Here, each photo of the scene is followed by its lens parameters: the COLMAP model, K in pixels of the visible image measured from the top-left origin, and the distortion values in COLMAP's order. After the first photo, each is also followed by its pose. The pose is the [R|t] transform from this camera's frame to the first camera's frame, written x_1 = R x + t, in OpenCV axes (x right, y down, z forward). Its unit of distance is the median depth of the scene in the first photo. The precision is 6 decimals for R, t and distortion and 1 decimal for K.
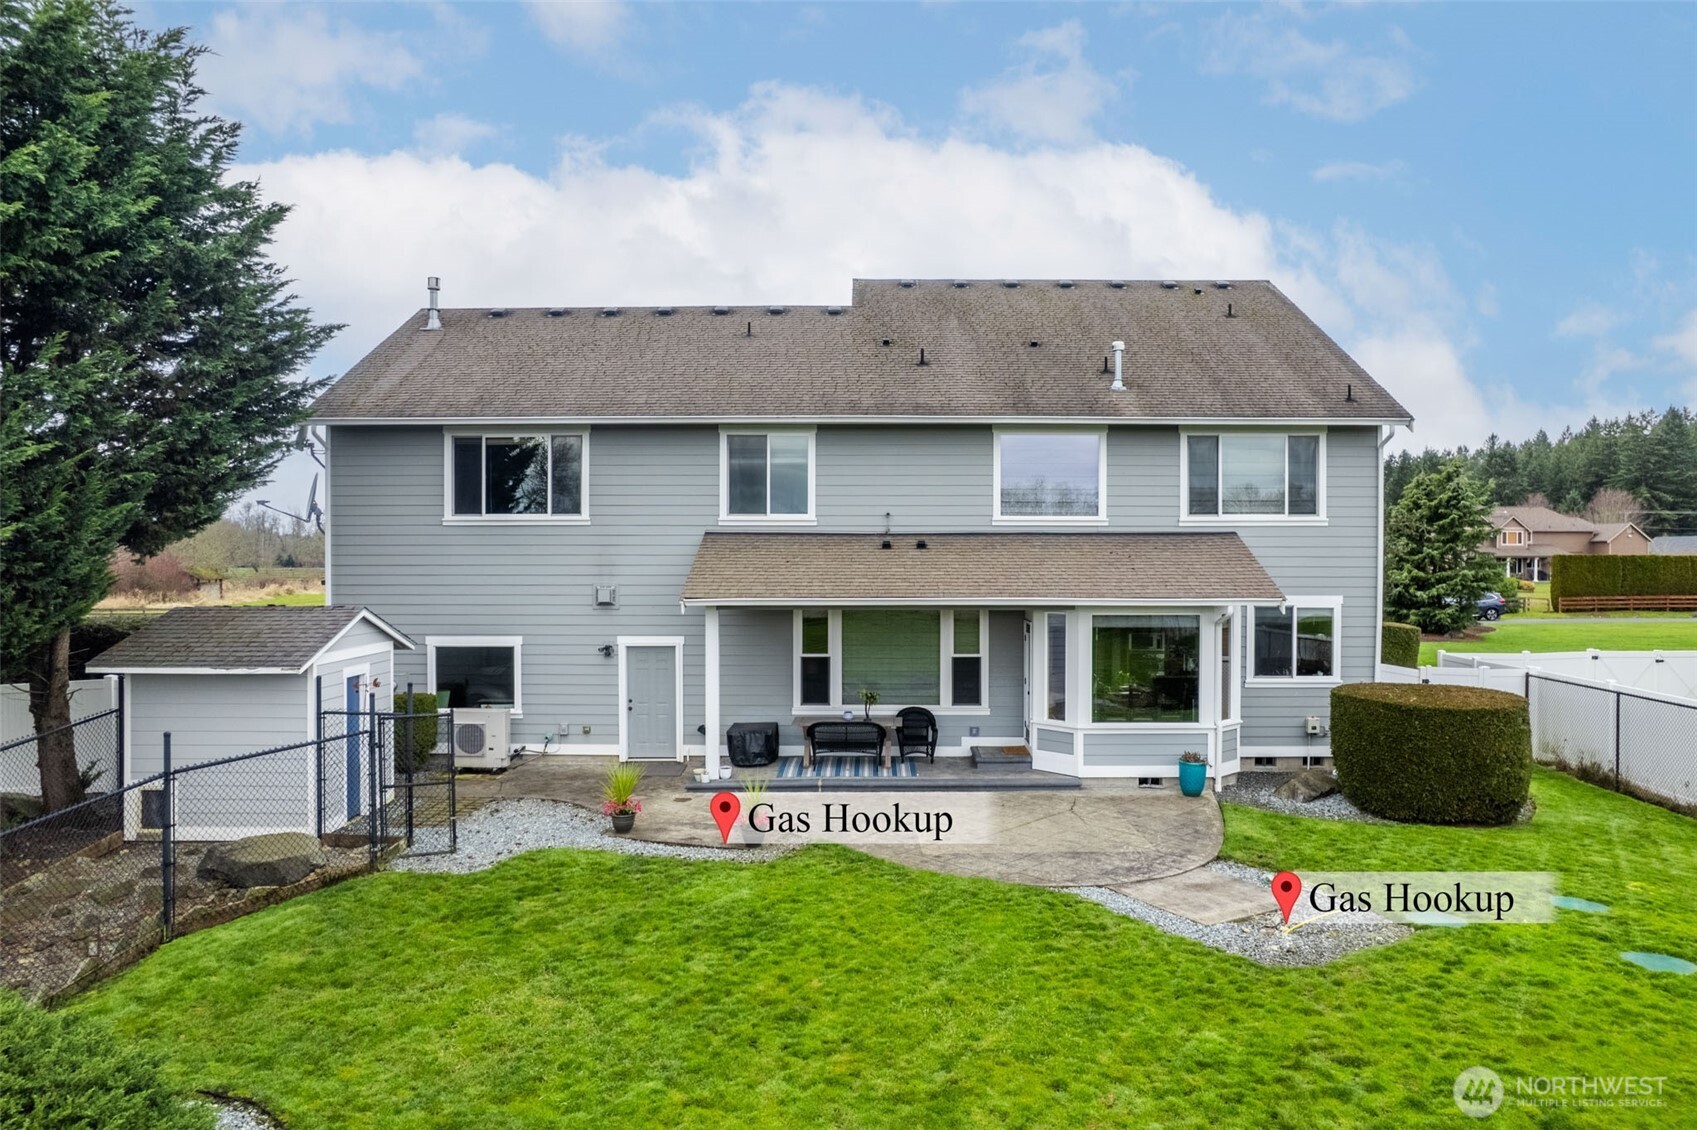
lens RADIAL K [[1096.6, 0, 848.5], [0, 1096.6, 565.0], [0, 0, 1]] dist [-0.060414, 0.047584]
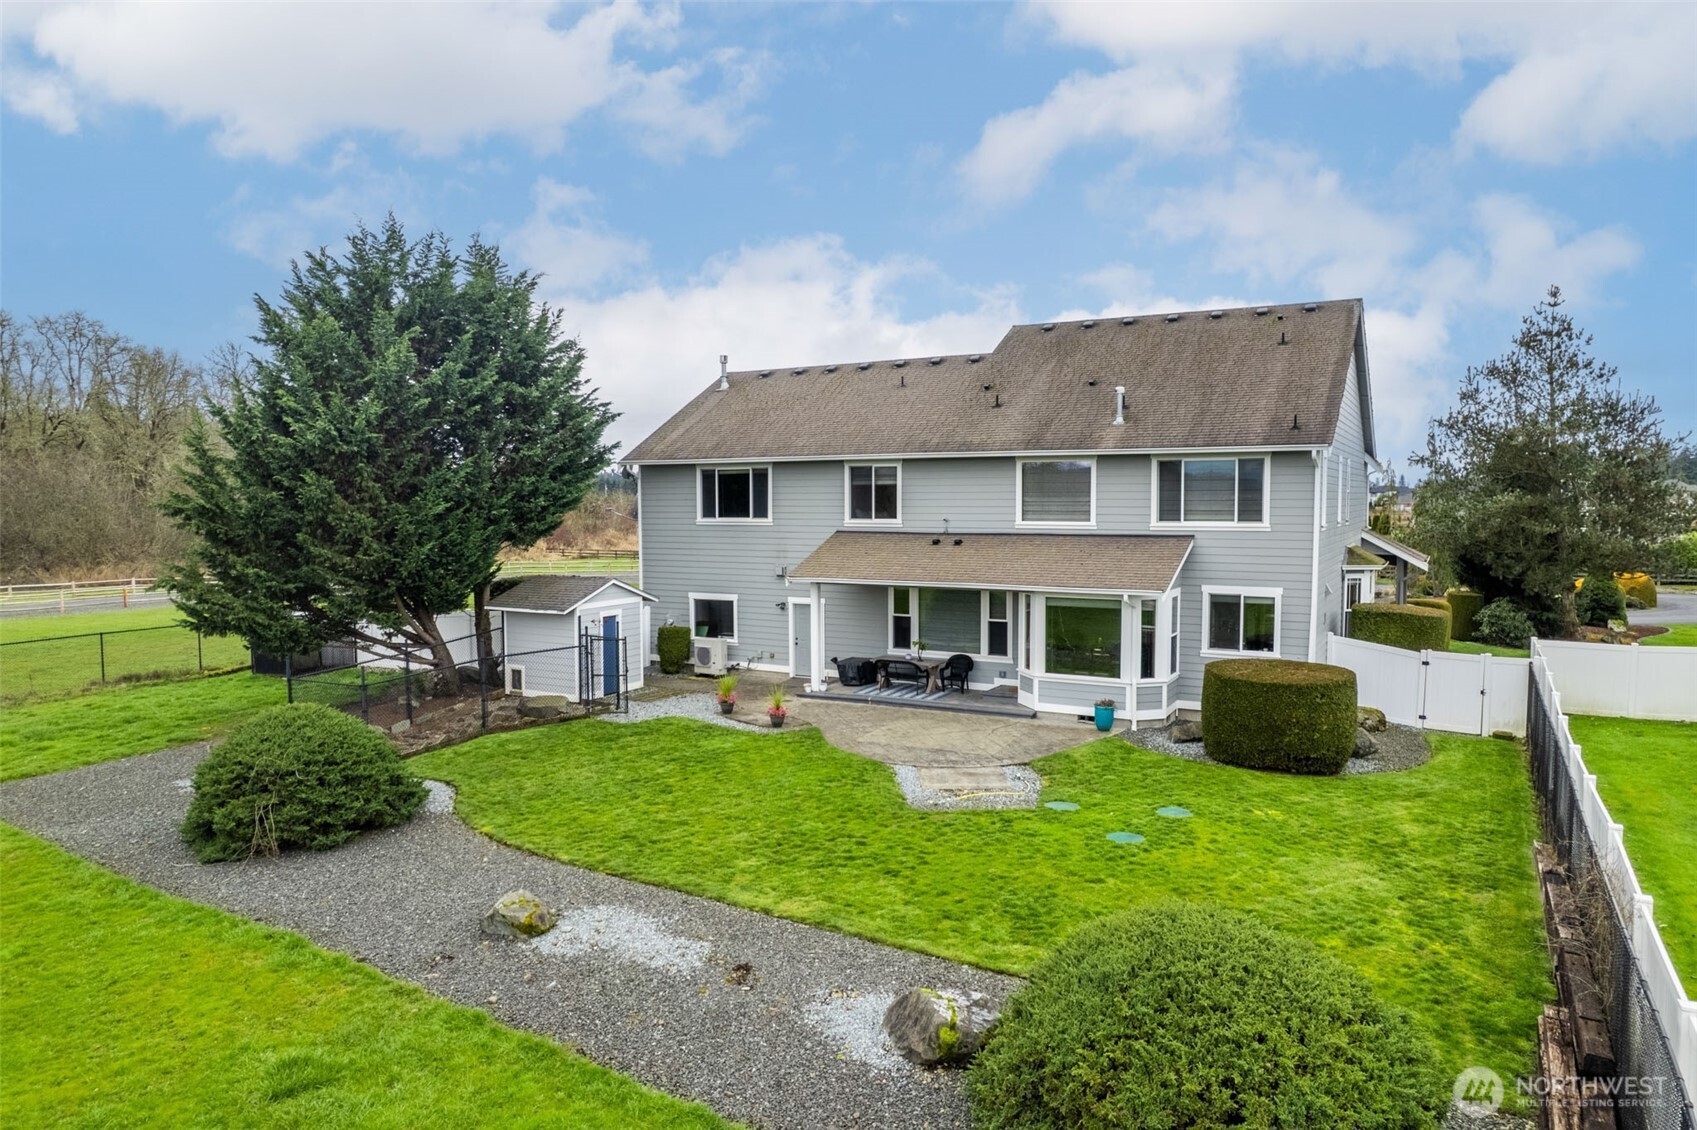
lens RADIAL K [[1084.4, 0, 848.5], [0, 1084.4, 565.0], [0, 0, 1]] dist [-0.053611, -0.000413]
pose [[0.874719, 0.025704, -0.483948, 0.621322], [0.001170, 0.998478, 0.055148, -0.066473], [0.484629, -0.048805, 0.873357, -0.309830]]
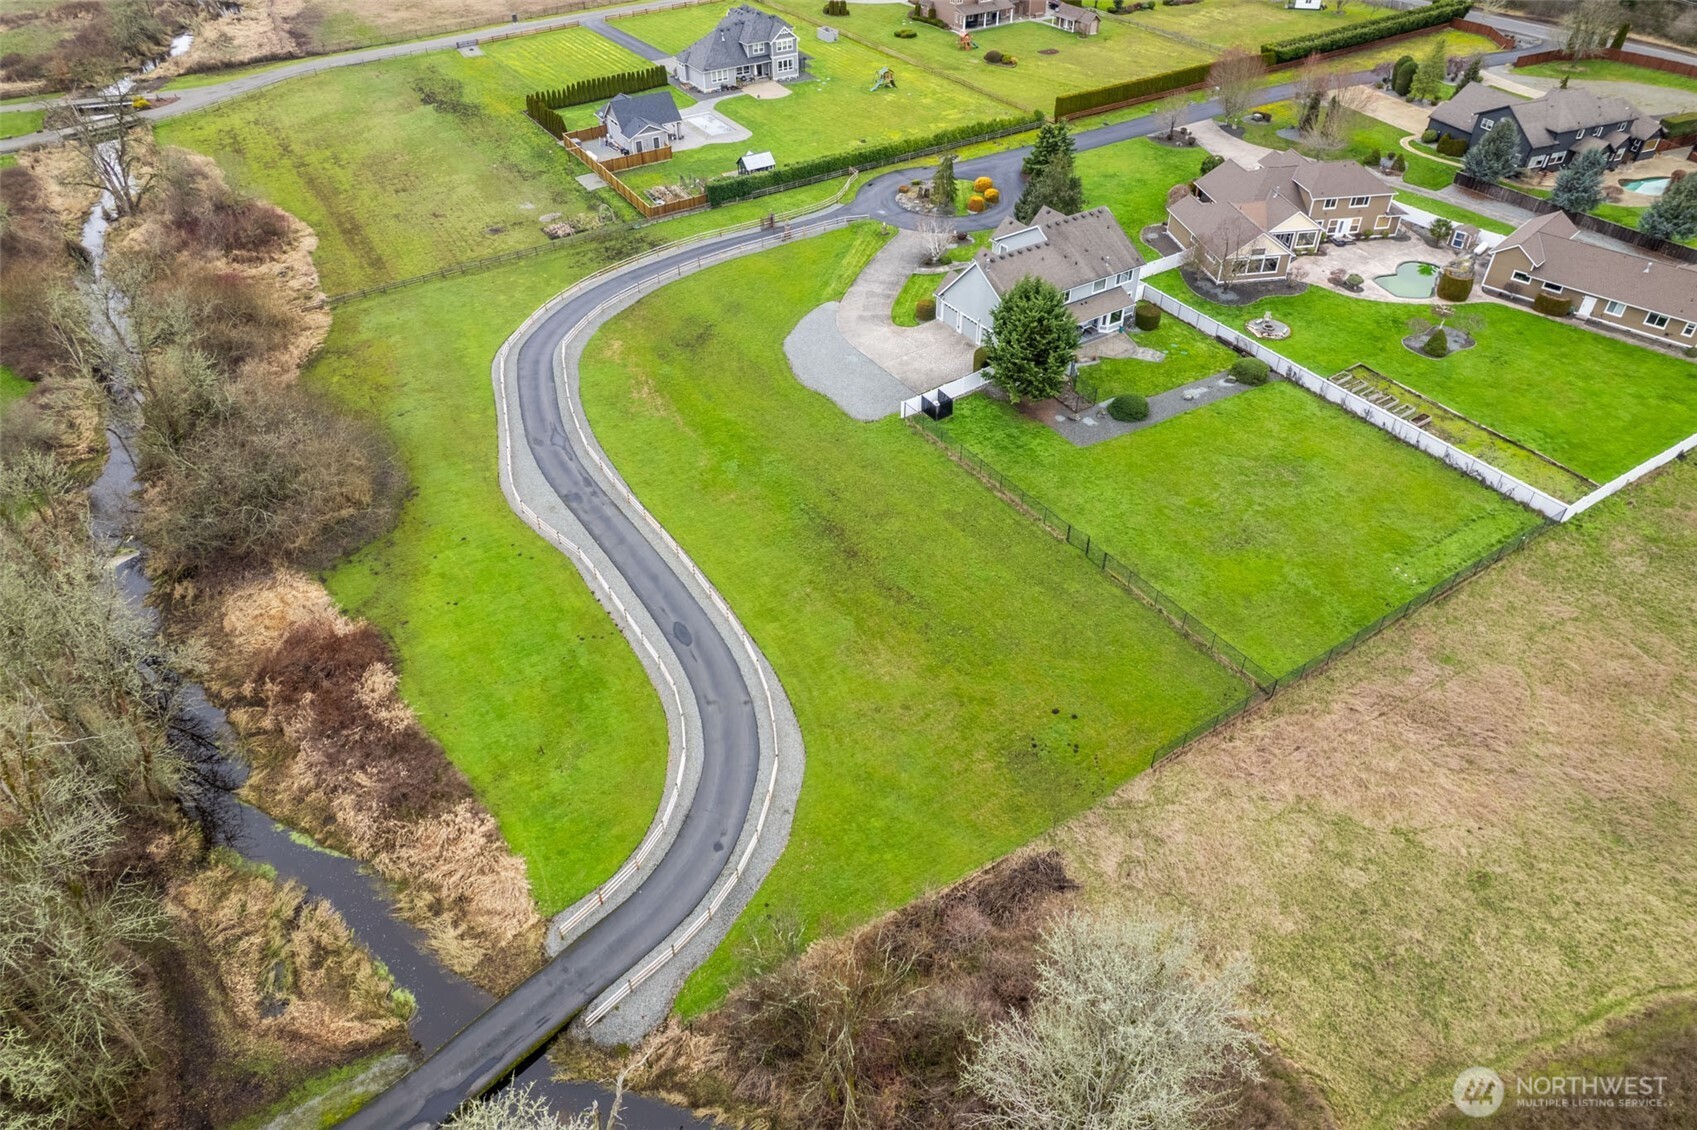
lens RADIAL K [[1084.4, 0, 848.5], [0, 1084.4, 565.0], [0, 0, 1]] dist [-0.053611, -0.000413]
pose [[0.824929, -0.367234, 0.429688, -4.153839], [0.012368, 0.771736, 0.635822, -2.726680], [-0.565101, -0.519194, 0.641169, -2.868483]]
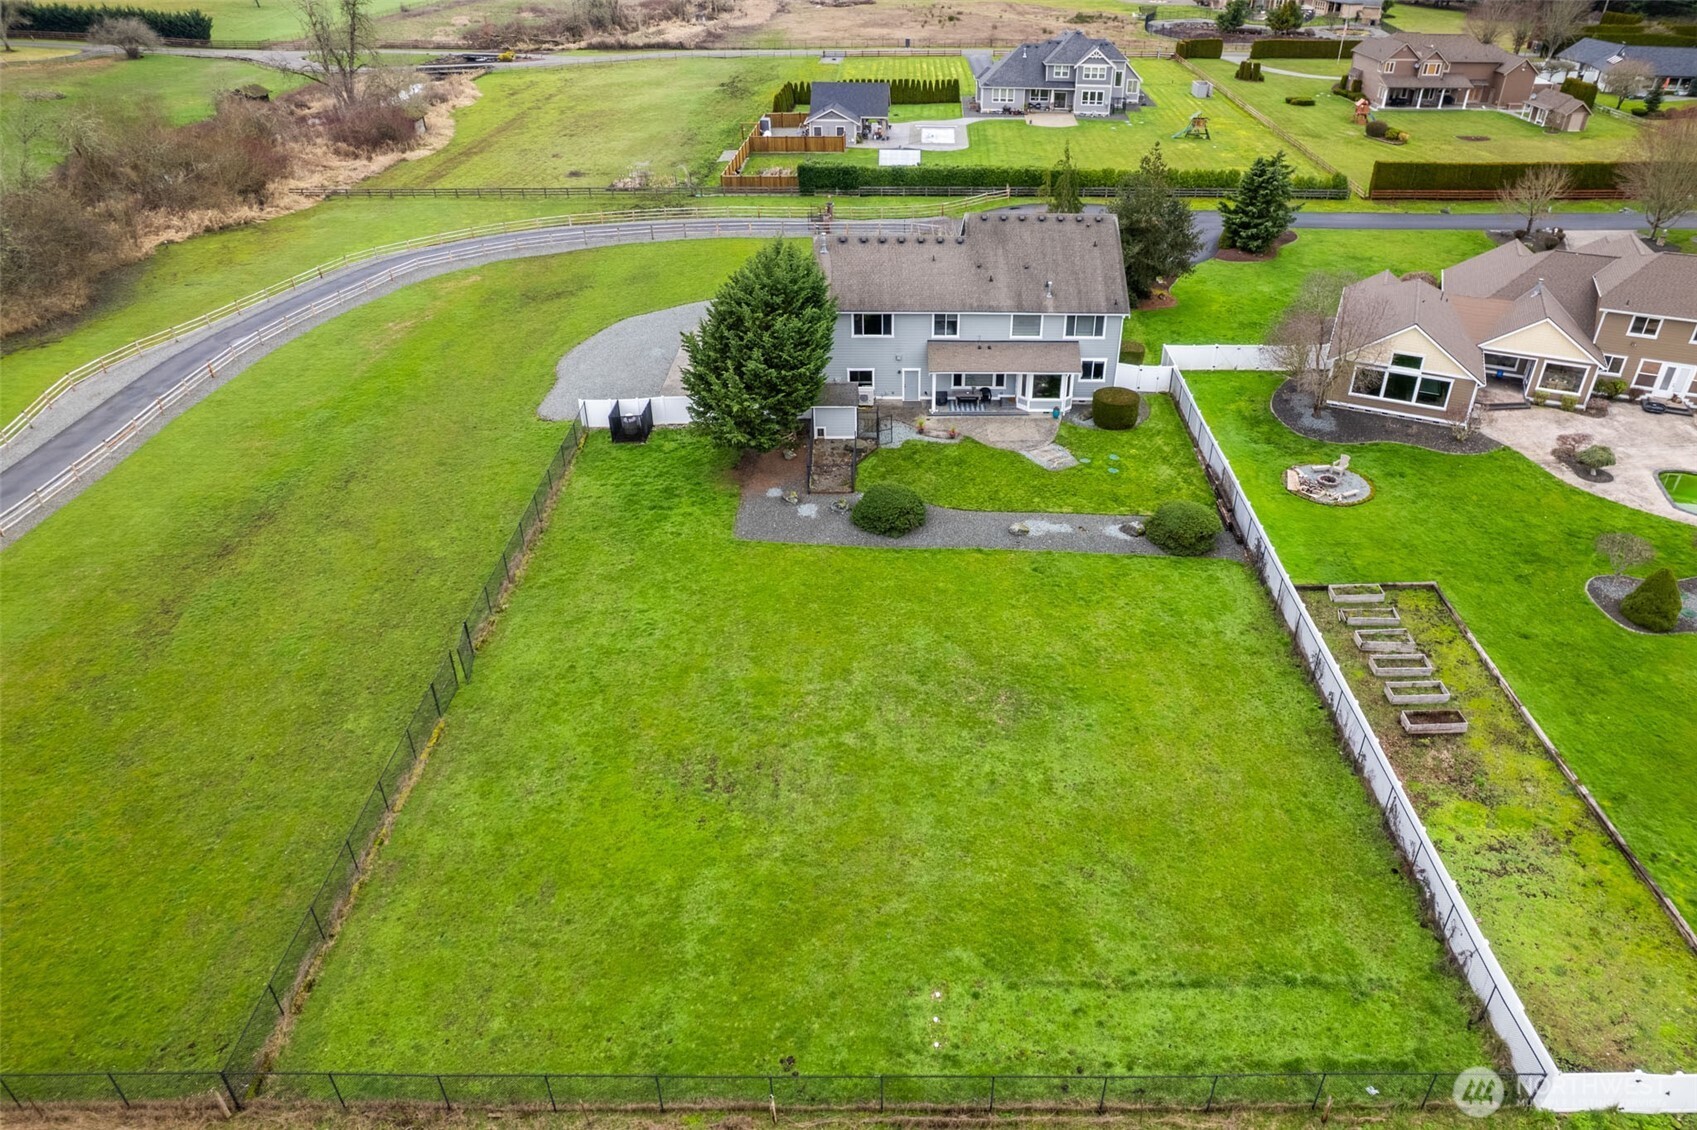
lens RADIAL K [[1117.2, 0, 915.7], [0, 1117.2, 567.6], [0, 0, 1]] dist [-0.100061, 0.113207]
pose [[0.998904, -0.010406, 0.045629, -0.343700], [-0.015298, 0.848800, 0.528493, -1.309162], [-0.044230, -0.528612, 0.847711, -2.425375]]
